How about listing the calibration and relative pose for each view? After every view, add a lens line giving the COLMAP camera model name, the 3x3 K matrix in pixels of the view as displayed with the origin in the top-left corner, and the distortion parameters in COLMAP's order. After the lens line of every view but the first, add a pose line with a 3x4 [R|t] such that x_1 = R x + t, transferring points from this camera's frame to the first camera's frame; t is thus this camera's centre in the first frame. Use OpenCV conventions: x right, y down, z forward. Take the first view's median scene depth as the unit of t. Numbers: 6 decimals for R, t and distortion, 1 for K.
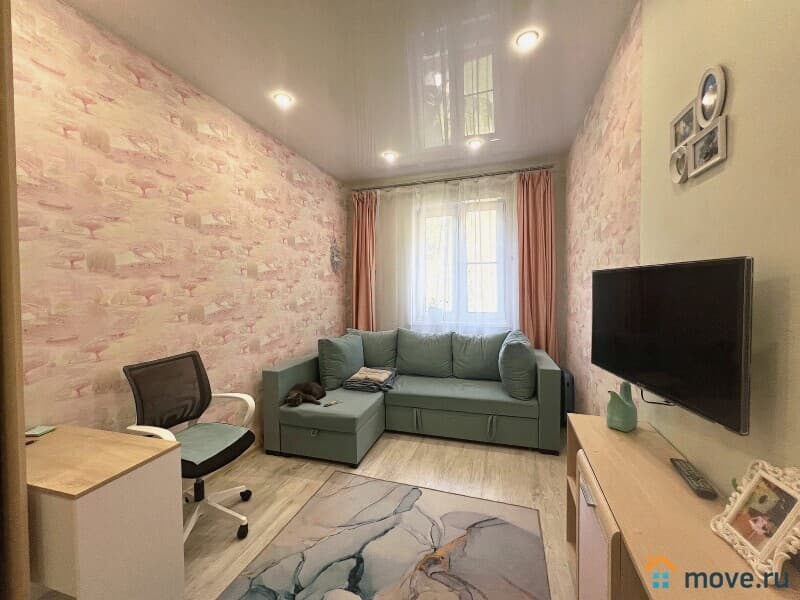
lens RADIAL K [[320.4, 0, 398.3], [0, 320.4, 304.1], [0, 0, 1]] dist [-0.000997, -0.000115]
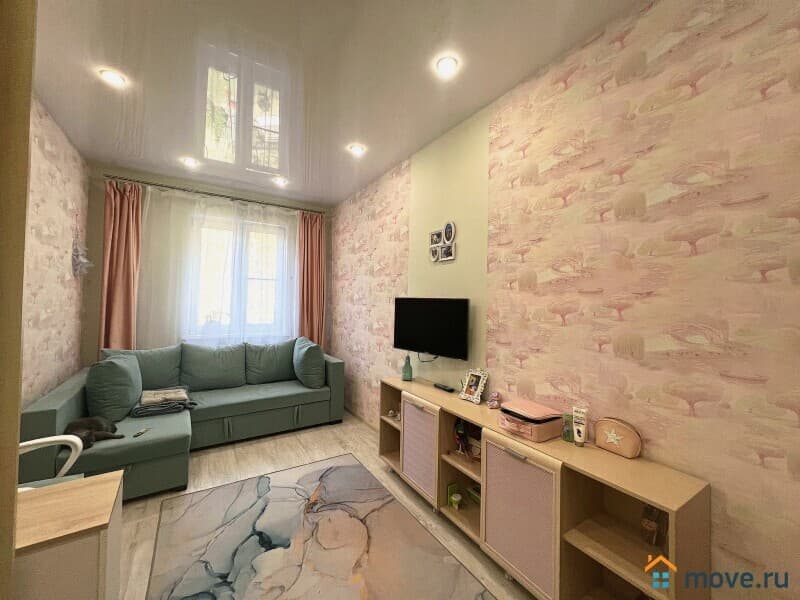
lens RADIAL K [[322.1, 0, 398.6], [0, 322.1, 310.3], [0, 0, 1]] dist [0.002653, 0.000727]
pose [[0.631225, 0.005056, 0.775583, -0.408425], [0.008789, 0.999868, -0.013671, -0.001796], [-0.775550, 0.015447, 0.631097, -0.092140]]
